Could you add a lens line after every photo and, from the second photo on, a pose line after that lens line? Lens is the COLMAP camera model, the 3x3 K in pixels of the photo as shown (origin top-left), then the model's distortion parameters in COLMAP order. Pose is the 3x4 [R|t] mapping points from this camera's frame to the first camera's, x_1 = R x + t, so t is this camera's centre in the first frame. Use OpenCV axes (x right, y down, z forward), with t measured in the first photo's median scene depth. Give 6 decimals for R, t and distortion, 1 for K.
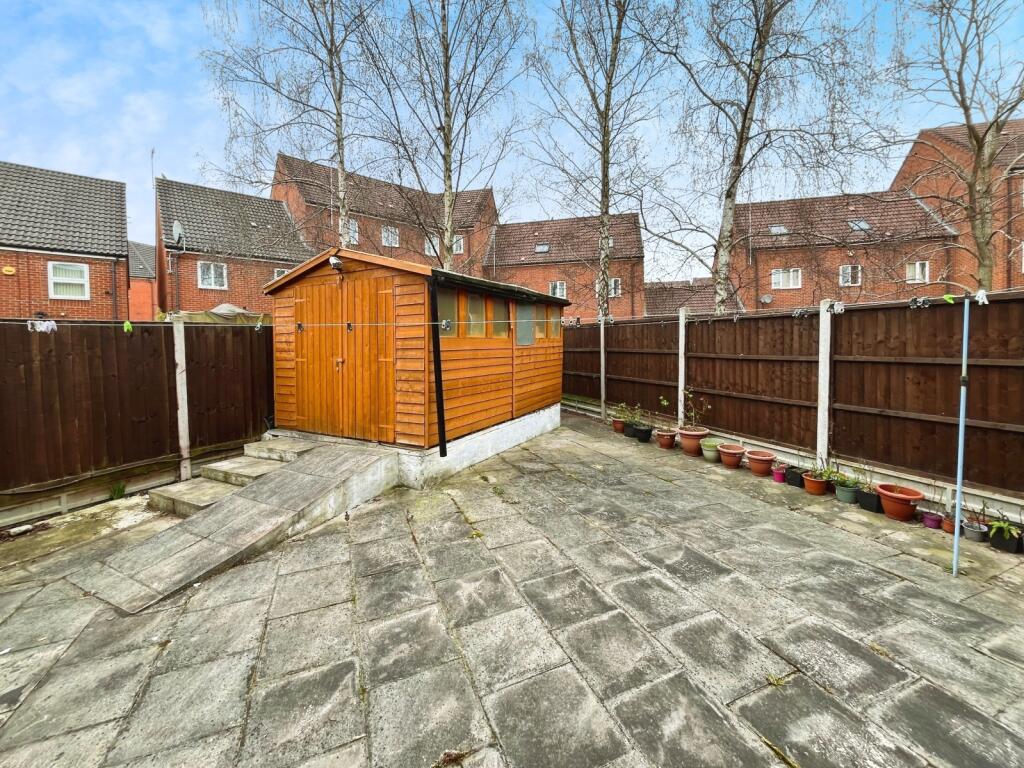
lens RADIAL K [[411.4, 0, 504.3], [0, 411.4, 380.1], [0, 0, 1]] dist [-0.000553, -0.000327]
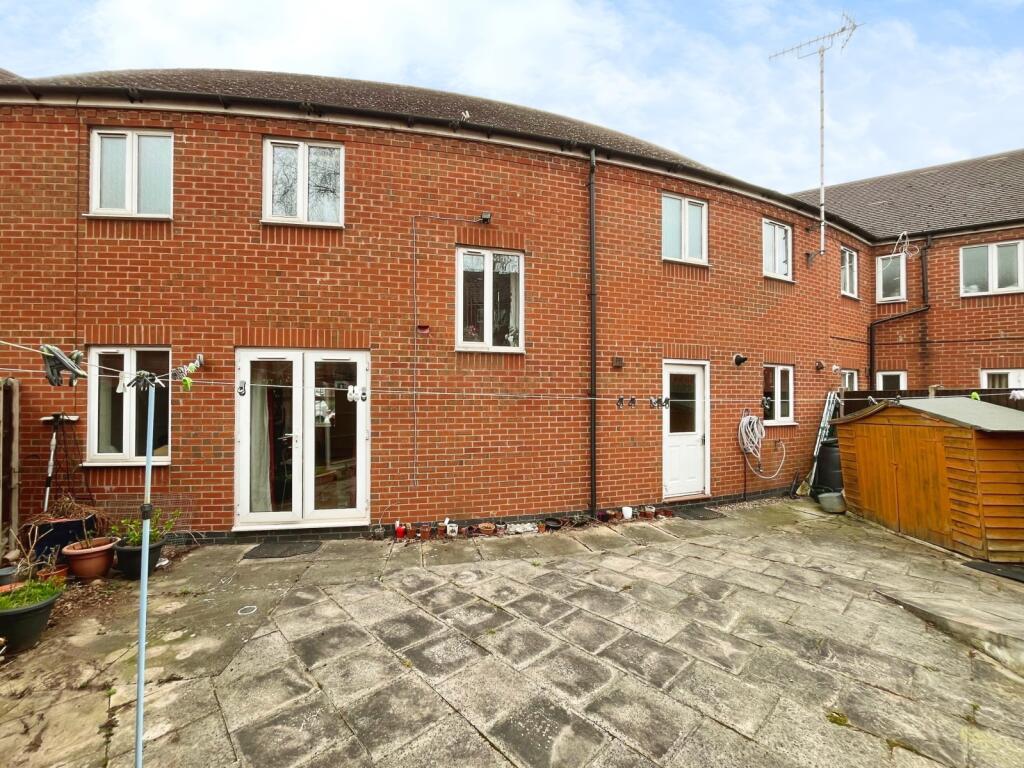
lens RADIAL K [[411.4, 0, 504.3], [0, 411.4, 380.1], [0, 0, 1]] dist [-0.000553, -0.000327]
pose [[-0.938148, 0.003153, -0.346219, 0.935733], [-0.011895, 0.999075, 0.041329, -0.260924], [0.346029, 0.042891, -0.937243, 2.005493]]
